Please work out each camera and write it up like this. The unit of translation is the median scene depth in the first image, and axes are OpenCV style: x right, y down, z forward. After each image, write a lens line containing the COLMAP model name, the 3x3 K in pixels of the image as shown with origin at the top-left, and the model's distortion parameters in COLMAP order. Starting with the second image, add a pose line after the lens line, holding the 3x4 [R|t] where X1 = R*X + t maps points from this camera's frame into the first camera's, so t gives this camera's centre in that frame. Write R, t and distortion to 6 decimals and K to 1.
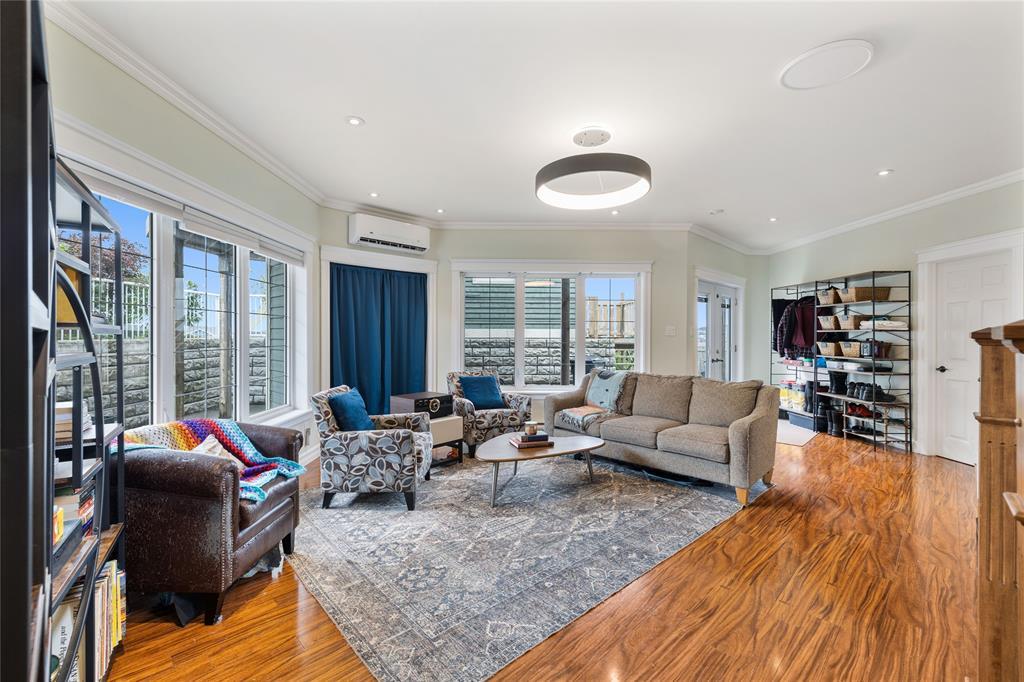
lens RADIAL K [[431.4, 0, 509.0], [0, 431.4, 336.2], [0, 0, 1]] dist [0.002715, 0.000476]
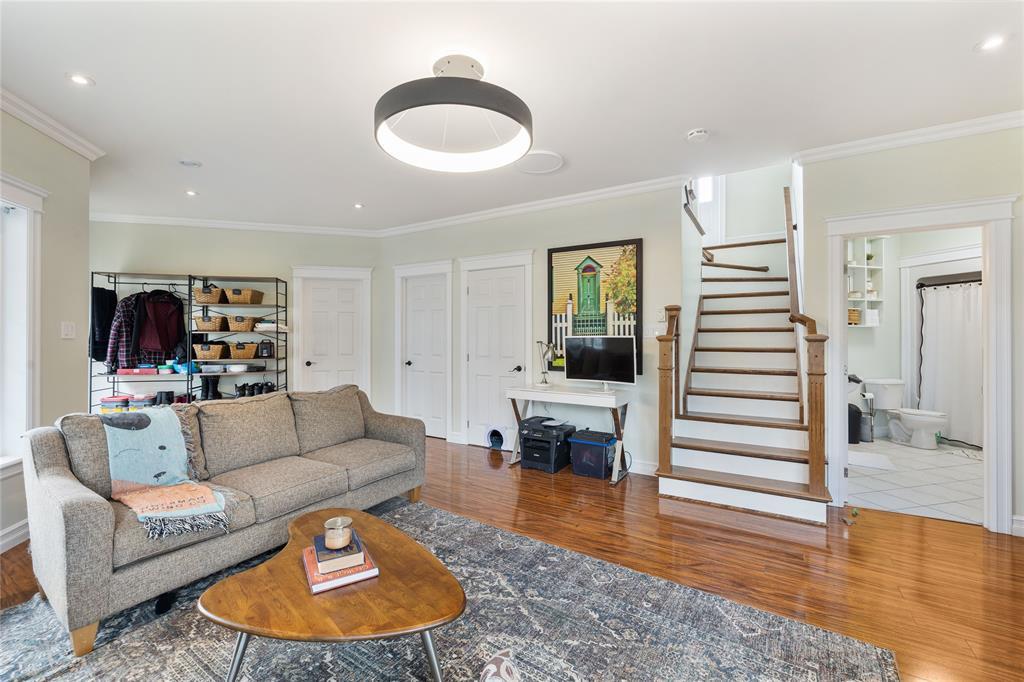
lens RADIAL K [[431.4, 0, 509.0], [0, 431.4, 336.2], [0, 0, 1]] dist [0.002715, 0.000476]
pose [[-0.235394, -0.002665, 0.971896, -0.349354], [0.003878, 0.999986, 0.003681, -0.005823], [-0.971892, 0.004636, -0.235381, 0.705211]]
